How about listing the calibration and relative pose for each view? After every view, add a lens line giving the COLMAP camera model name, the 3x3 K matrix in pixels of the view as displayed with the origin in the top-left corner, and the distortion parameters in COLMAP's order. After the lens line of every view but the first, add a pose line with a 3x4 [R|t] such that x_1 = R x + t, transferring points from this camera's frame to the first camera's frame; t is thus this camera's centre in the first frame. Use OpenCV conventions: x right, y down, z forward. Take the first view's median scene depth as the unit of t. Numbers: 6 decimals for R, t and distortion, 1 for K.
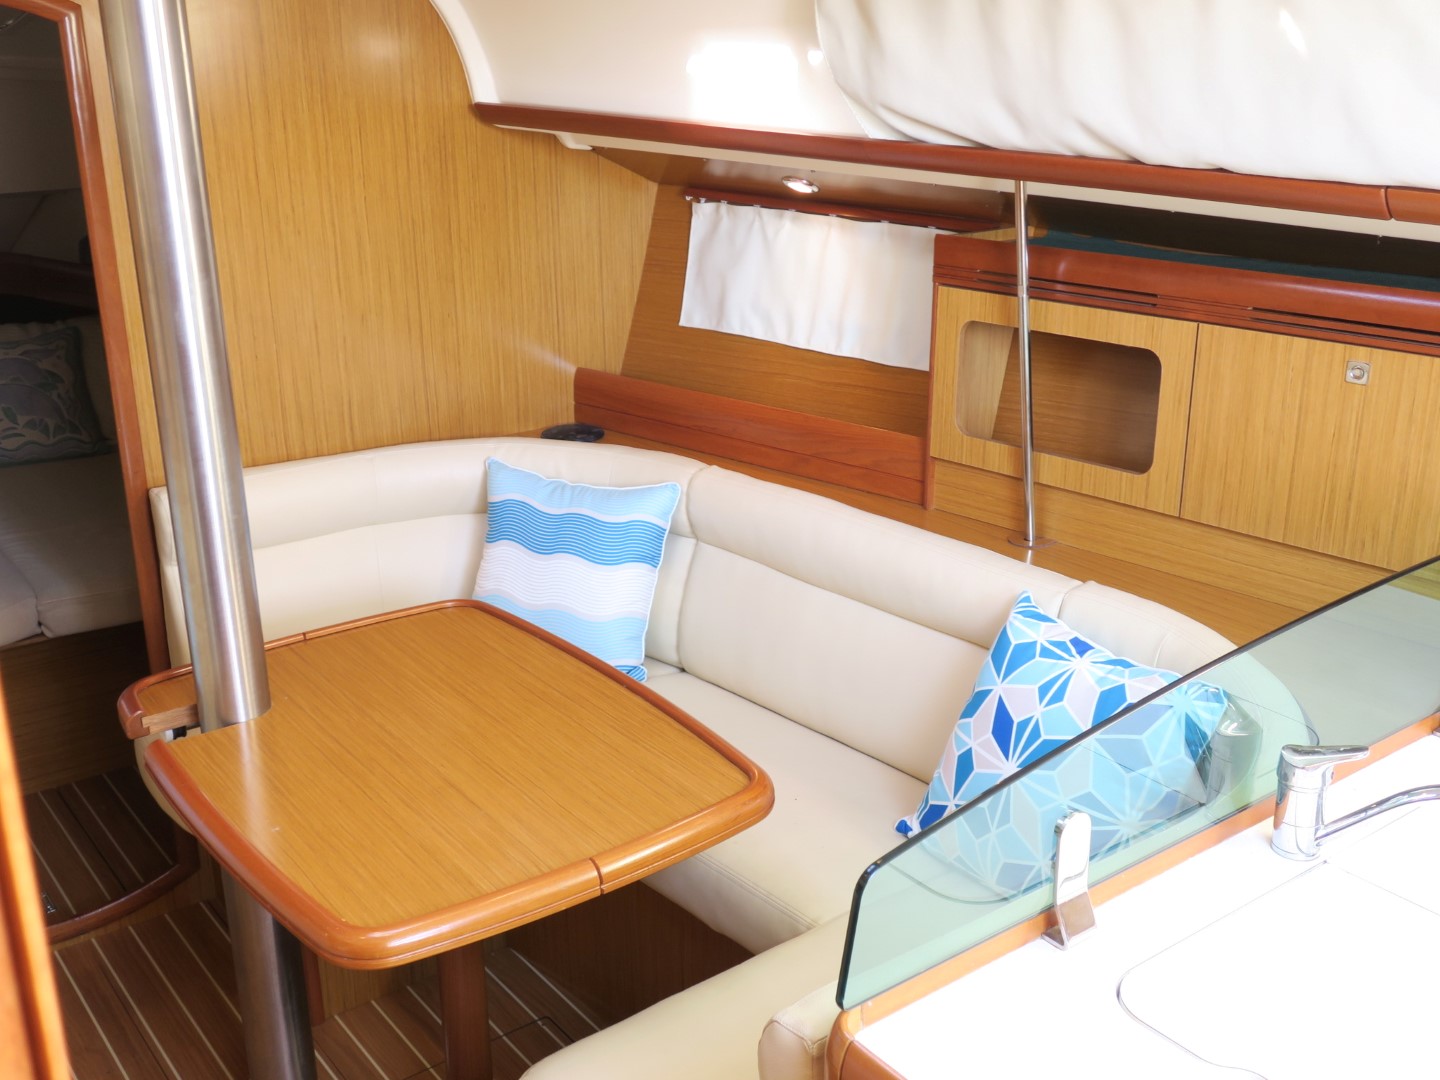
lens RADIAL K [[1531.8, 0, 726.8], [0, 1531.8, 540.7], [0, 0, 1]] dist [0.007698, 0.000000]
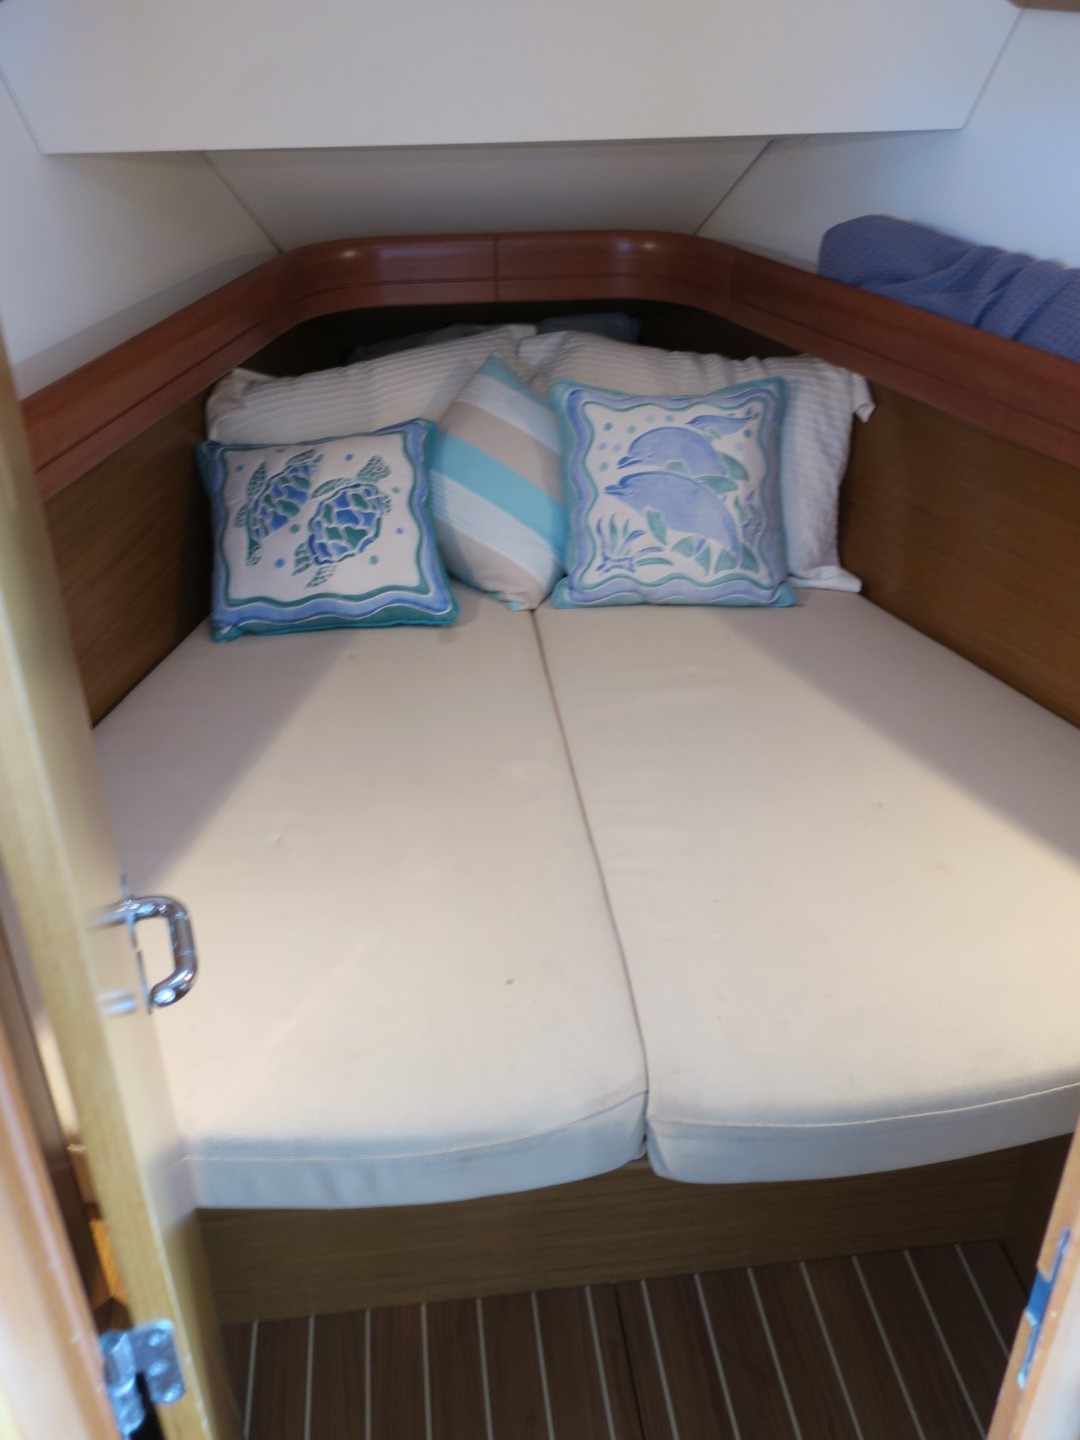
lens RADIAL K [[1296.6, 0, 545.1], [0, 1296.6, 713.2], [0, 0, 1]] dist [-0.001366, 0.038074]
pose [[0.868143, 0.252397, -0.427346, -0.350326], [-0.161413, 0.957811, 0.237791, -0.163257], [0.469334, -0.137457, 0.872256, 0.684323]]
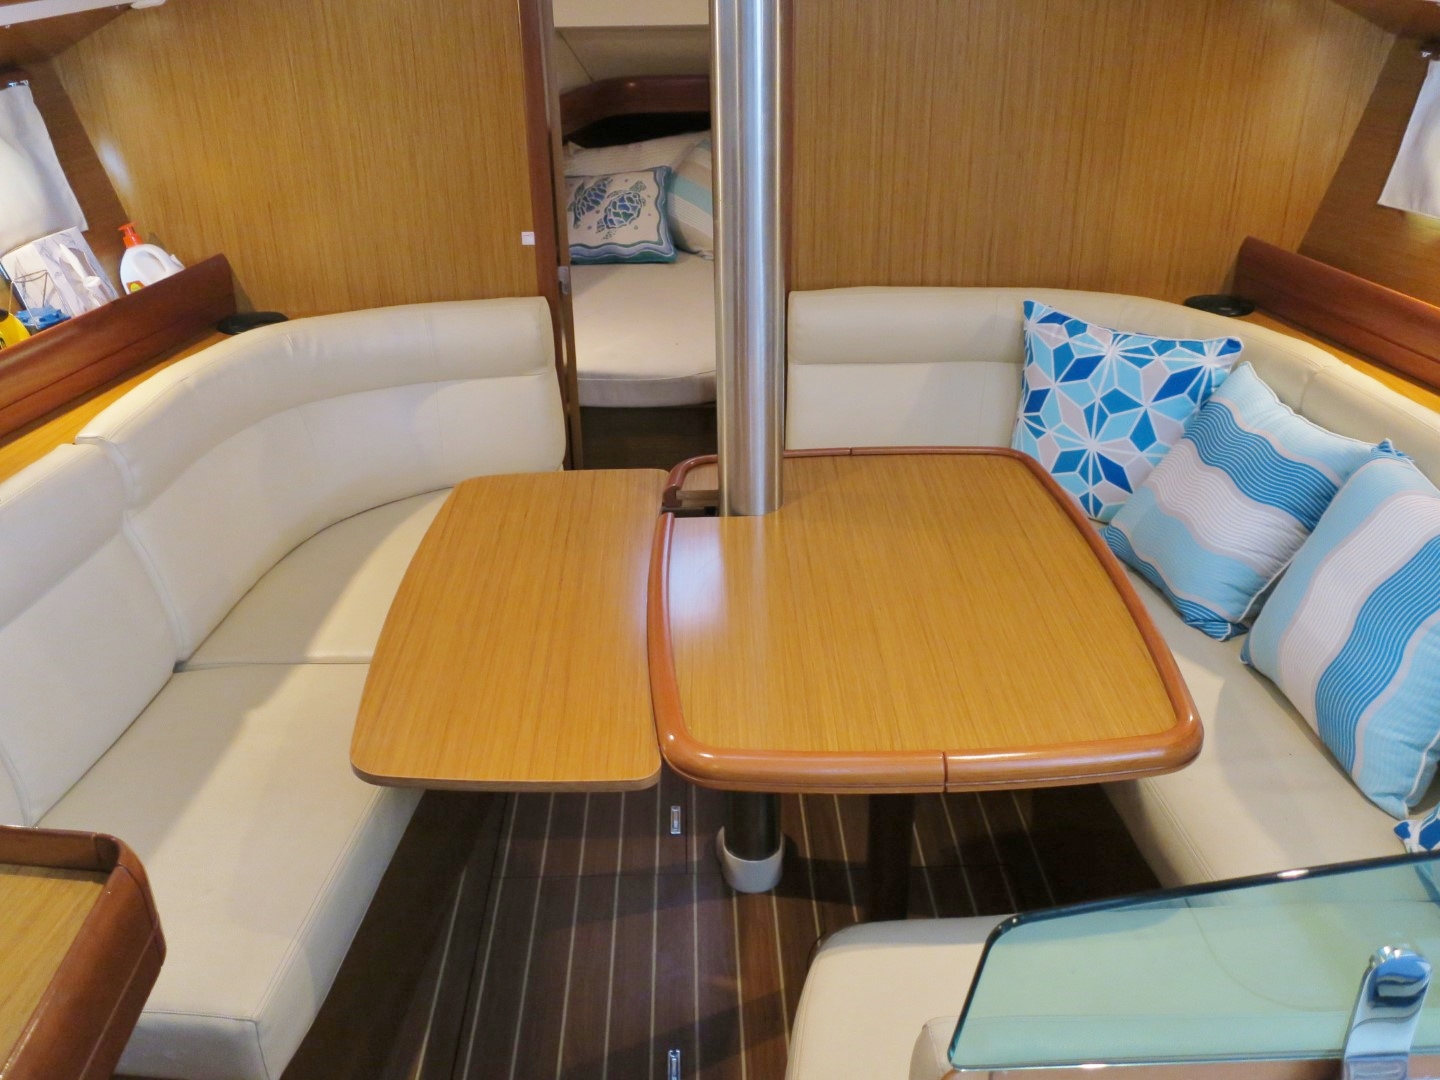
lens RADIAL K [[1296.6, 0, 726.2], [0, 1296.6, 544.1], [0, 0, 1]] dist [-0.001366, 0.038074]
pose [[0.825251, 0.255070, -0.503884, 0.092248], [-0.184174, 0.964972, 0.186839, -0.020999], [0.533891, -0.061387, 0.843322, 0.149500]]
